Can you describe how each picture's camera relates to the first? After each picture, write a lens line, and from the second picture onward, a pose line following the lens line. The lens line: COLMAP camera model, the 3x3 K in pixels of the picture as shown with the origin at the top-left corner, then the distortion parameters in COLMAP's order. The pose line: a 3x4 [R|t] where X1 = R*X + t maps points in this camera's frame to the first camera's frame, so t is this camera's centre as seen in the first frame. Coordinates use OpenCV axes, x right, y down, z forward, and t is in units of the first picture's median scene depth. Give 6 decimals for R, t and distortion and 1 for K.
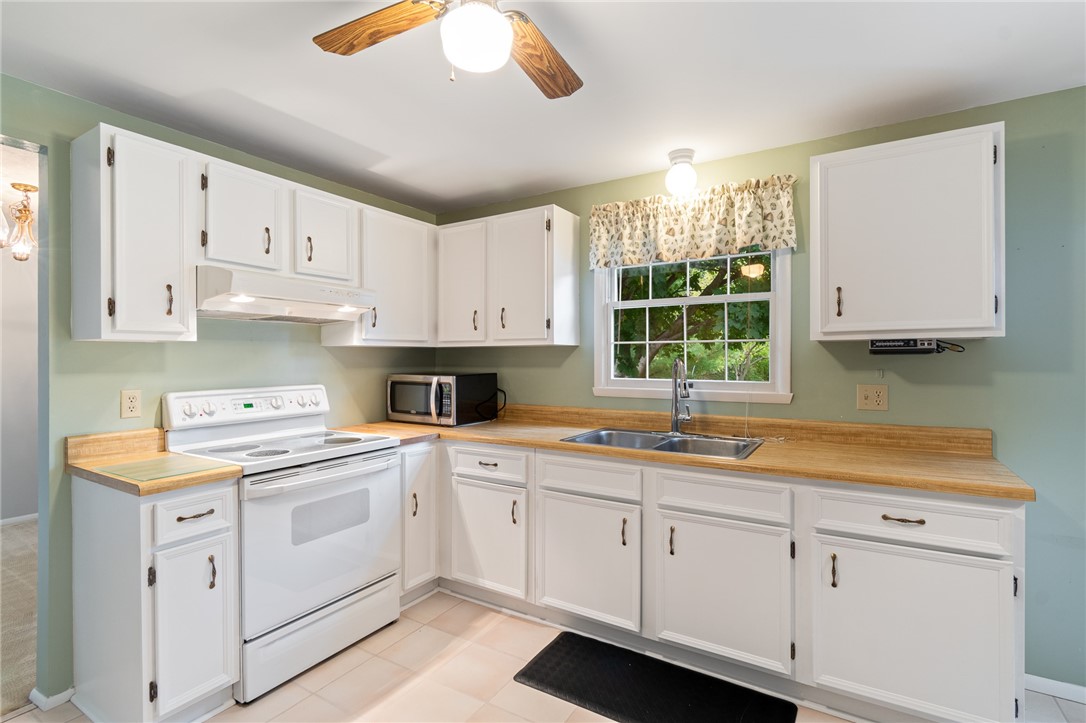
lens RADIAL K [[521.2, 0, 531.0], [0, 521.2, 361.1], [0, 0, 1]] dist [-0.000769, -0.000852]
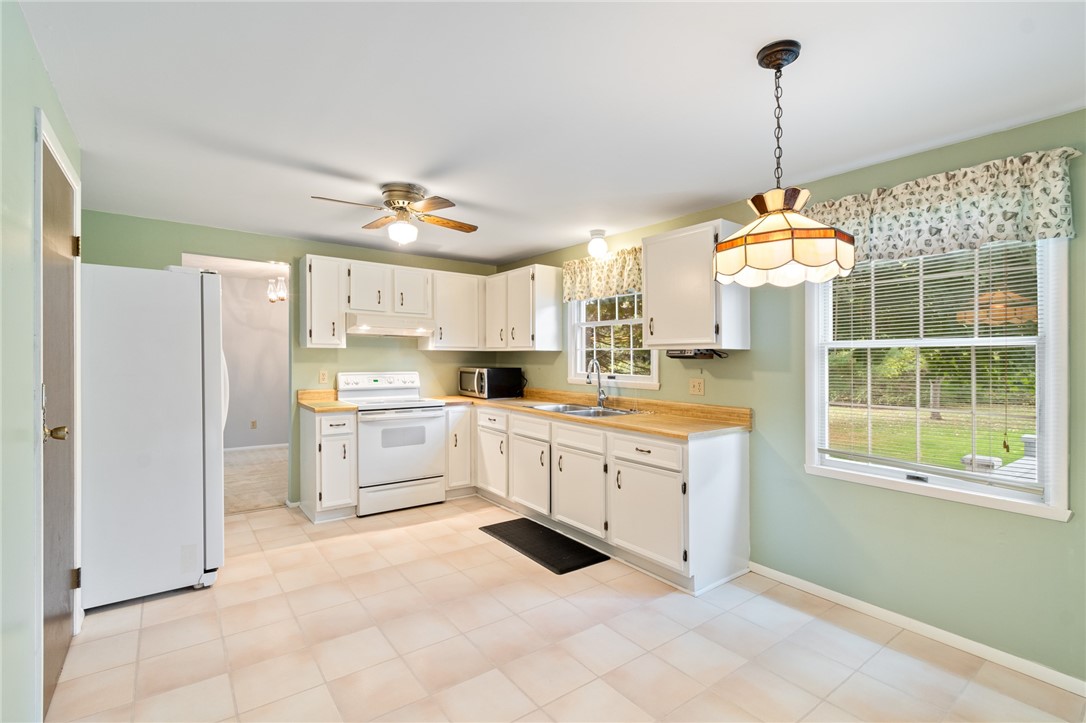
lens RADIAL K [[490.9, 0, 521.6], [0, 490.9, 373.7], [0, 0, 1]] dist [0.001406, -0.000349]
pose [[0.925403, 0.025175, -0.378147, 0.671067], [-0.016362, 0.999515, 0.026501, 0.001557], [0.378631, -0.018337, 0.925366, -0.501045]]
